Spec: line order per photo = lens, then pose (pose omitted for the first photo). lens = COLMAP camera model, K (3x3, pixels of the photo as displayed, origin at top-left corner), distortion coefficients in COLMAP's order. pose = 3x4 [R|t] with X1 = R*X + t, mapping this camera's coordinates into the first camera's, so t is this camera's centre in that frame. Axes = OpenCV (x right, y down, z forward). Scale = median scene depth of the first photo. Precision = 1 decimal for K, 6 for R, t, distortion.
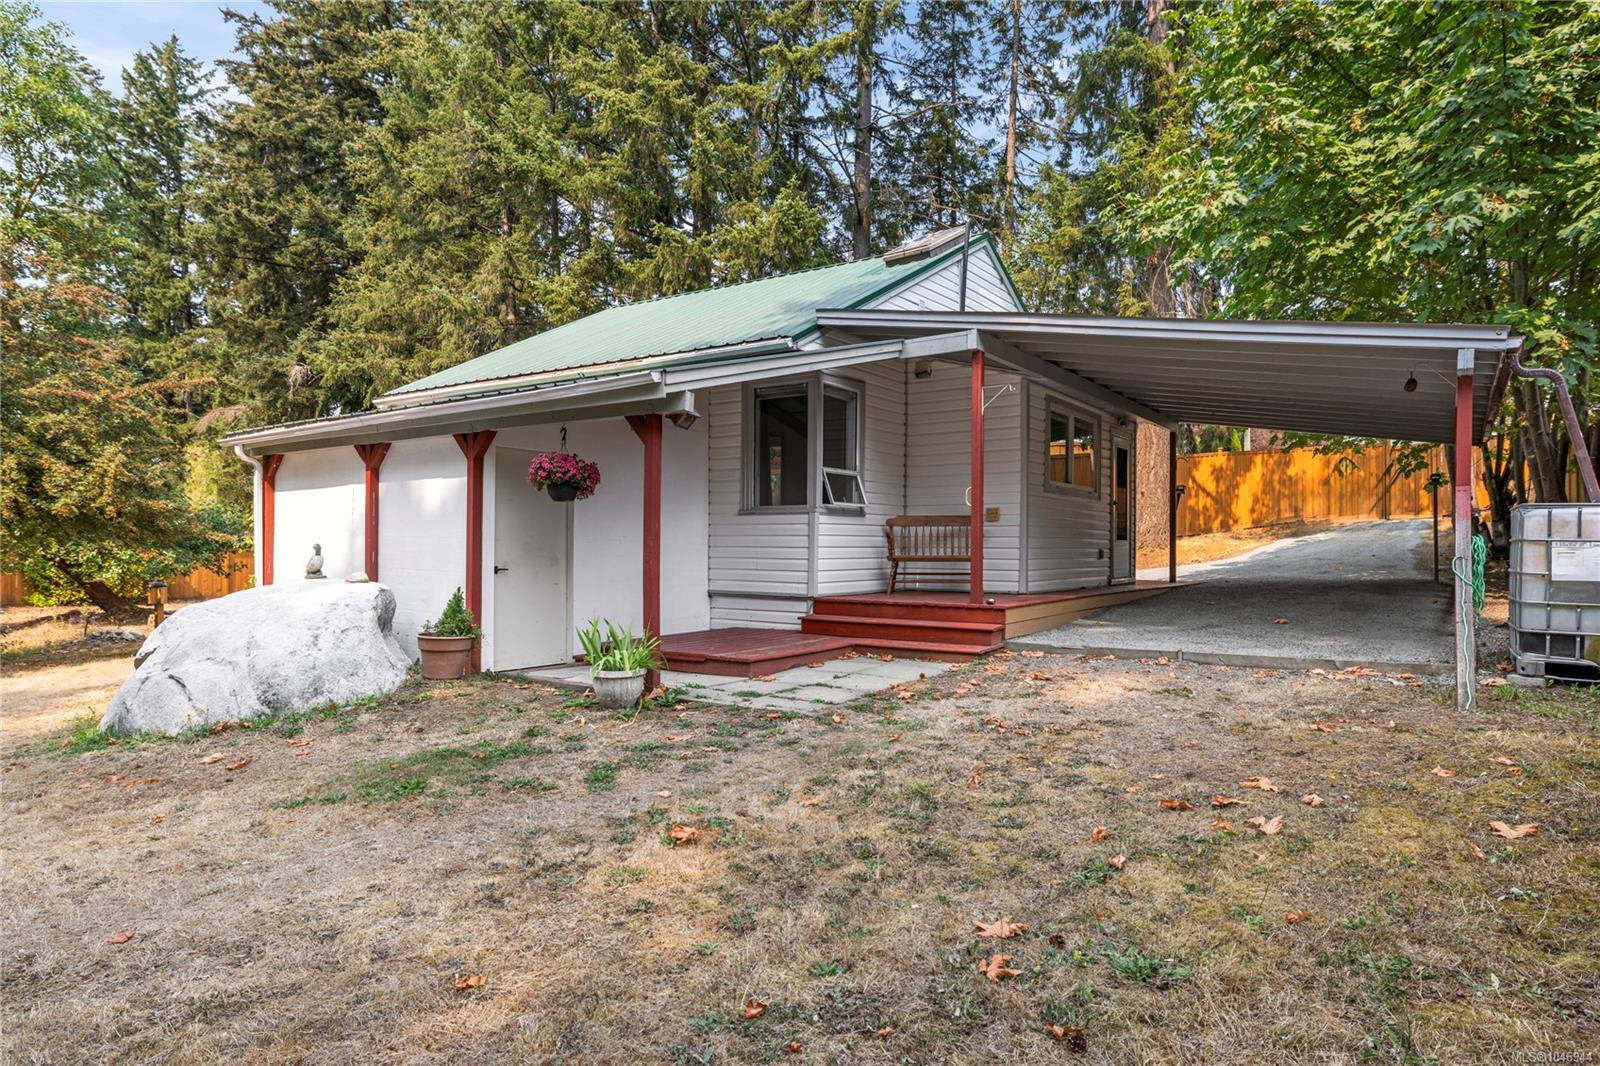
lens RADIAL K [[929.8, 0, 800.3], [0, 929.8, 536.6], [0, 0, 1]] dist [0.008626, -0.002461]
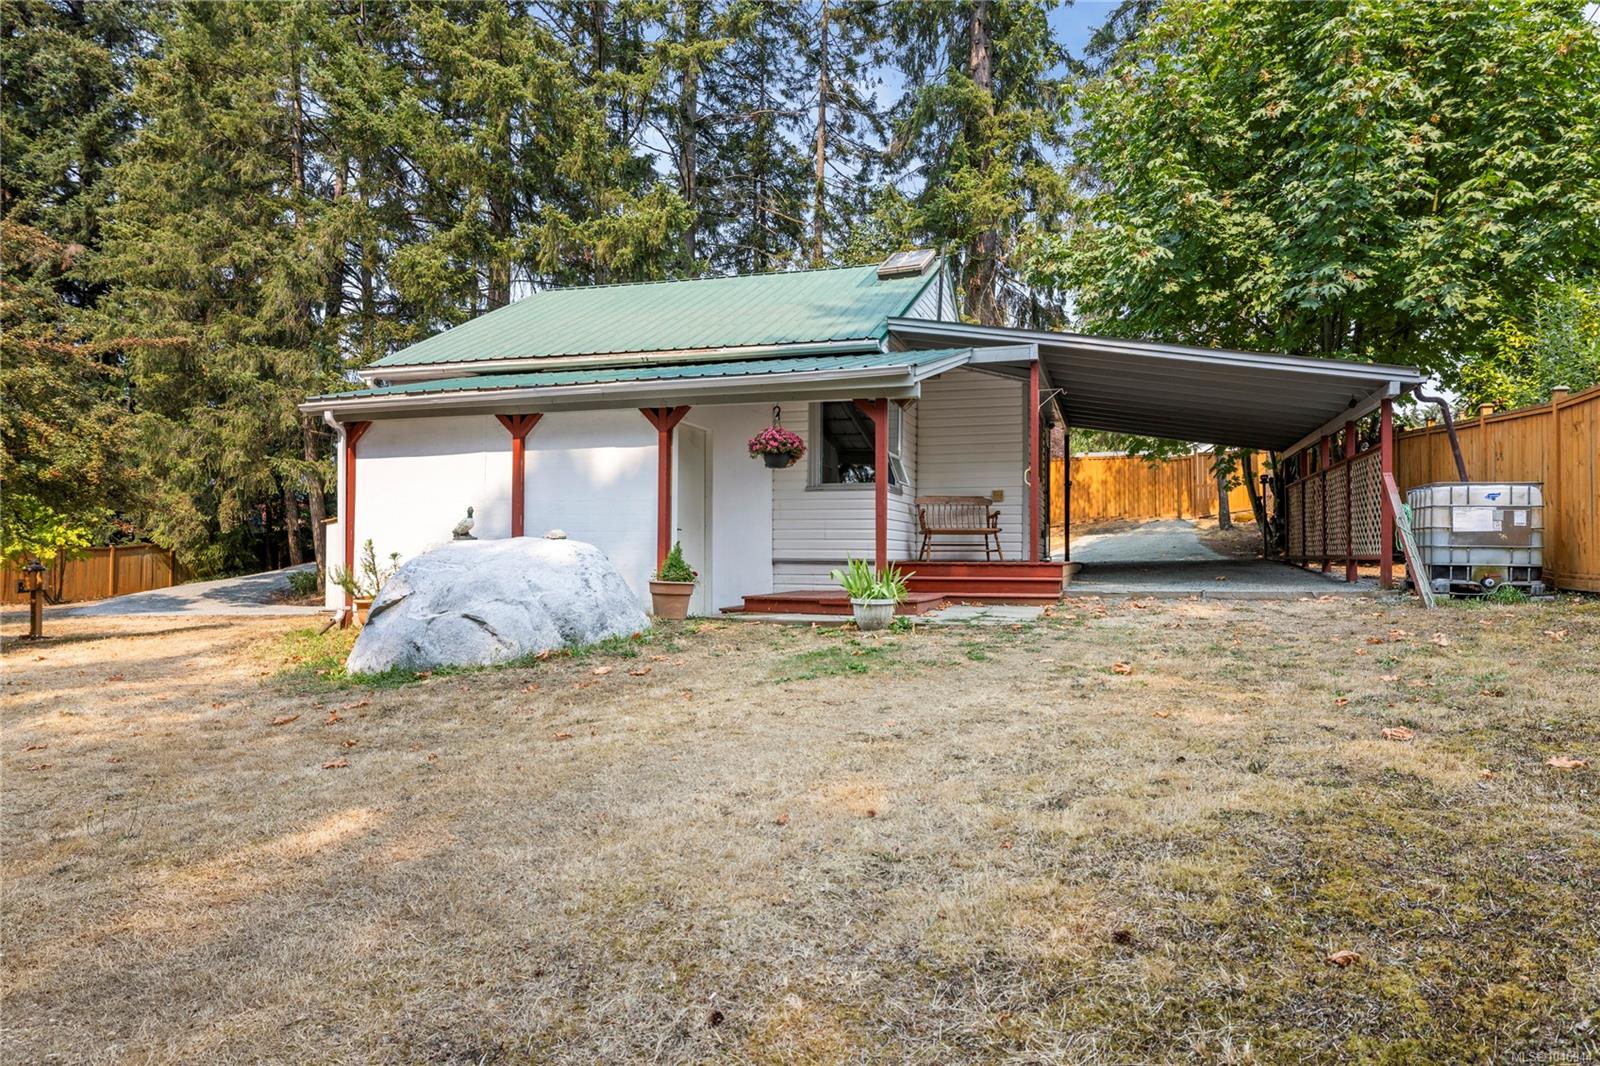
lens RADIAL K [[1014.0, 0, 802.6], [0, 1014.0, 523.4], [0, 0, 1]] dist [0.001916, -0.000717]
pose [[0.953792, 0.010674, 0.300279, -0.393806], [-0.003043, 0.999661, -0.025869, 0.042654], [-0.300453, 0.023760, 0.953501, -0.155188]]
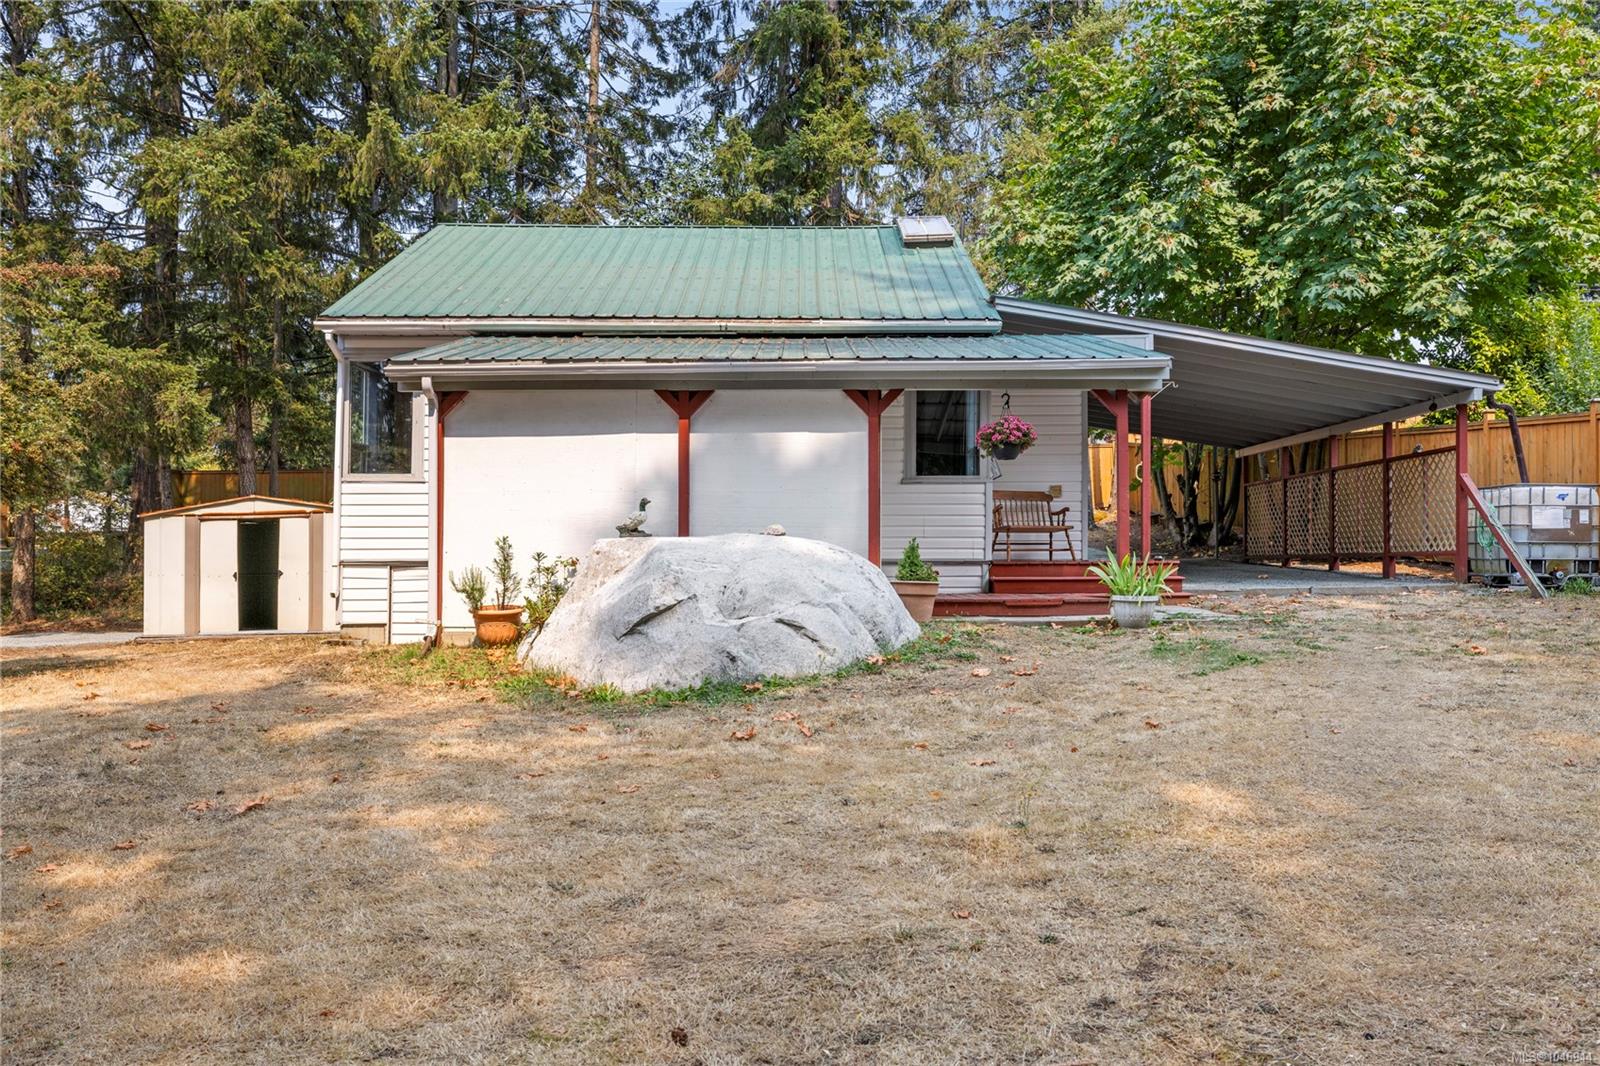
lens RADIAL K [[1266.3, 0, 810.5], [0, 1266.3, 538.8], [0, 0, 1]] dist [-0.003046, -0.004969]
pose [[0.812855, 0.005968, 0.582436, -0.853069], [0.002902, 0.999894, -0.014296, 0.050196], [-0.582459, 0.013311, 0.812751, -0.058211]]
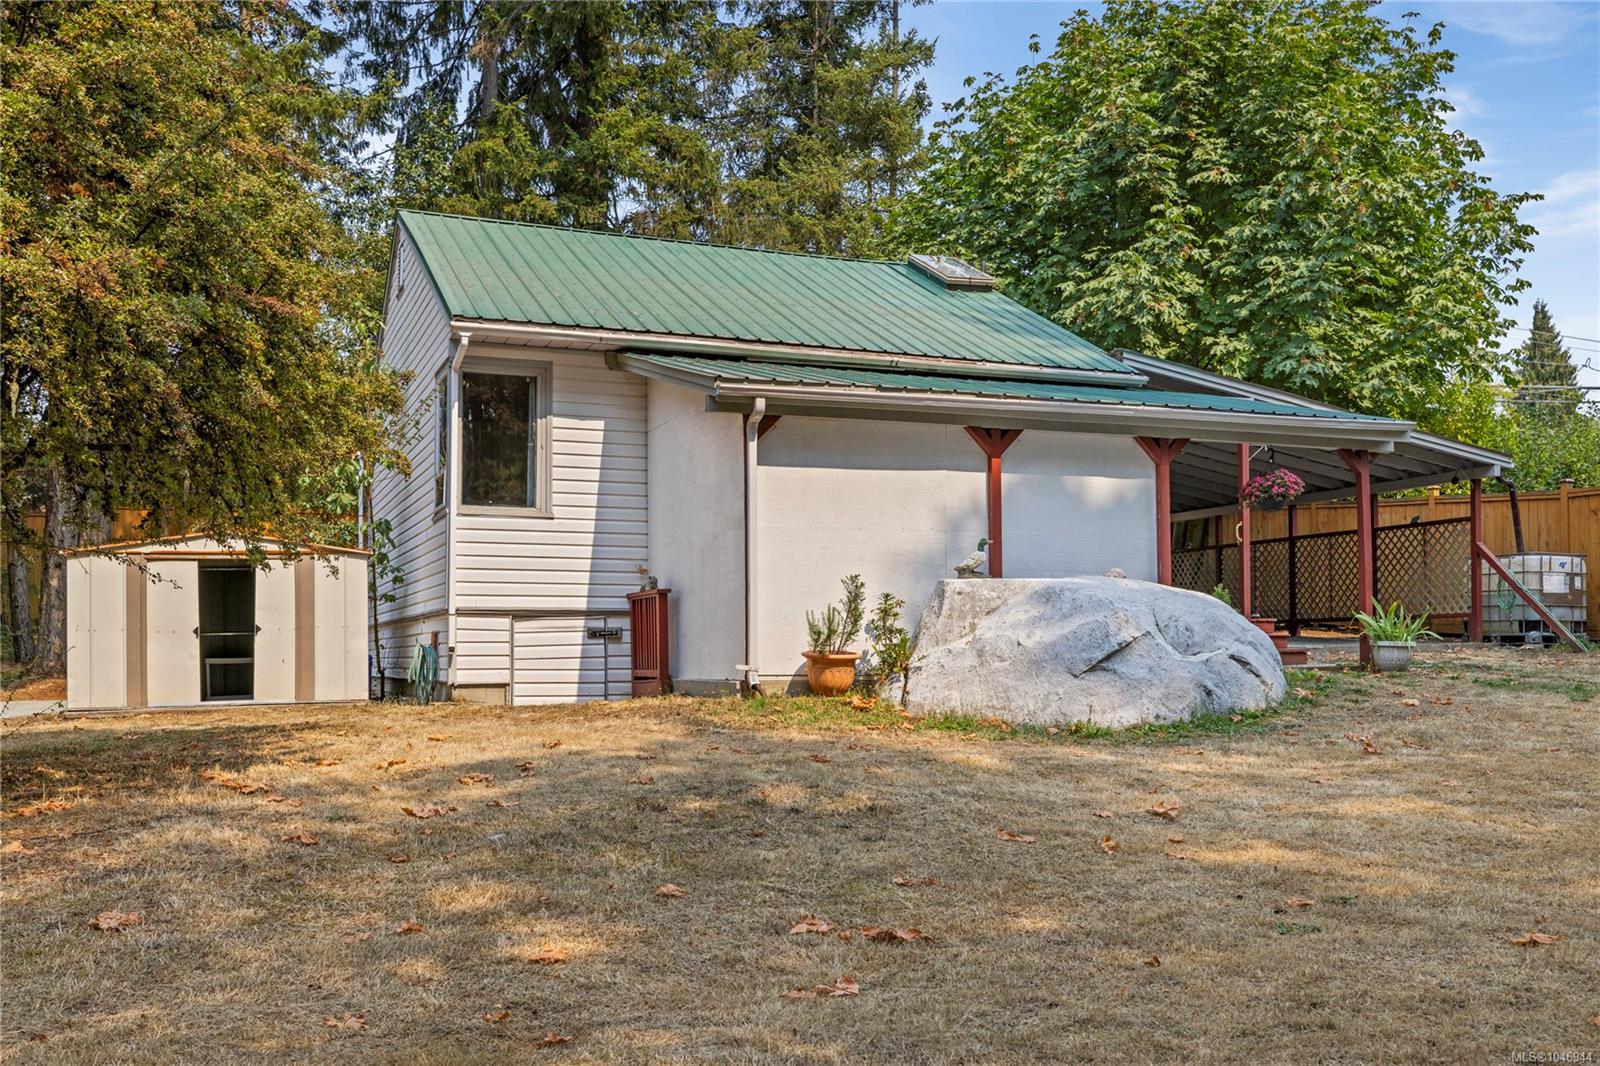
lens RADIAL K [[1533.1, 0, 807.6], [0, 1533.1, 585.9], [0, 0, 1]] dist [-0.001395, 0.000000]
pose [[0.549431, 0.034199, 0.834839, -1.387325], [0.000042, 0.999161, -0.040958, 0.085224], [-0.835539, 0.022539, 0.548969, 0.284110]]
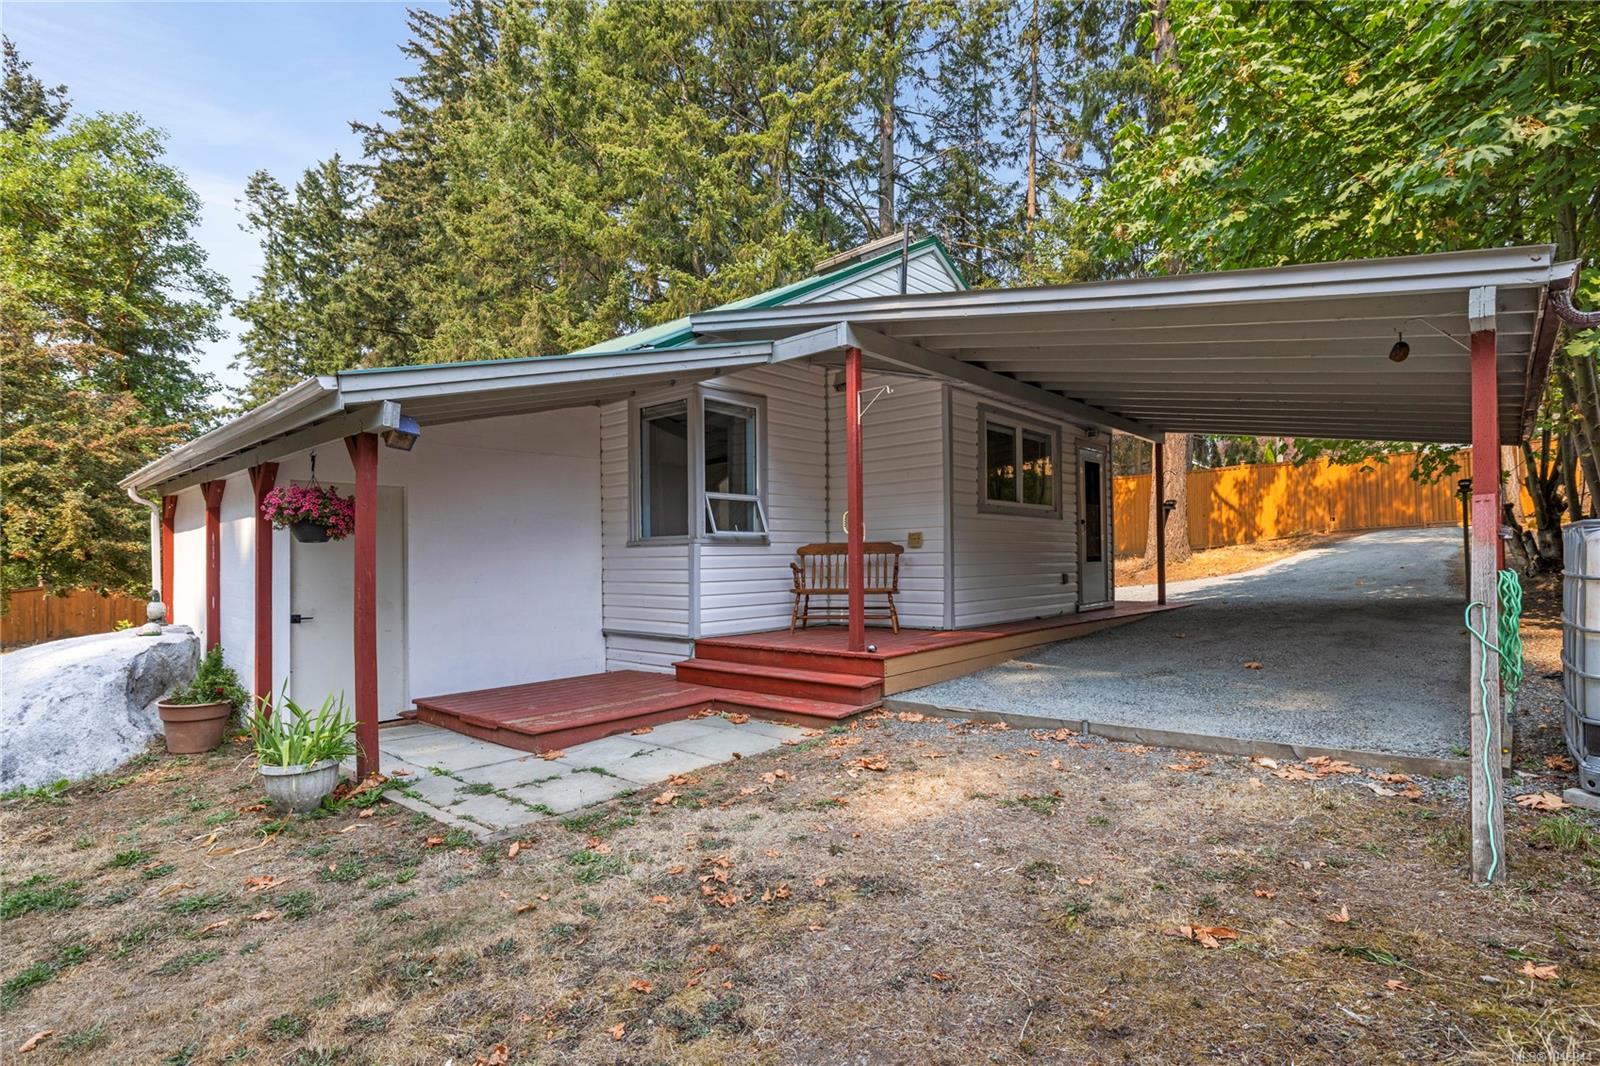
lens RADIAL K [[791.8, 0, 789.1], [0, 791.8, 549.9], [0, 0, 1]] dist [0.000985, 0.001451]
pose [[0.992564, -0.019797, -0.120103, 0.165772], [0.019485, 0.999803, -0.003766, -0.013045], [0.120154, 0.001398, 0.992754, 0.219964]]
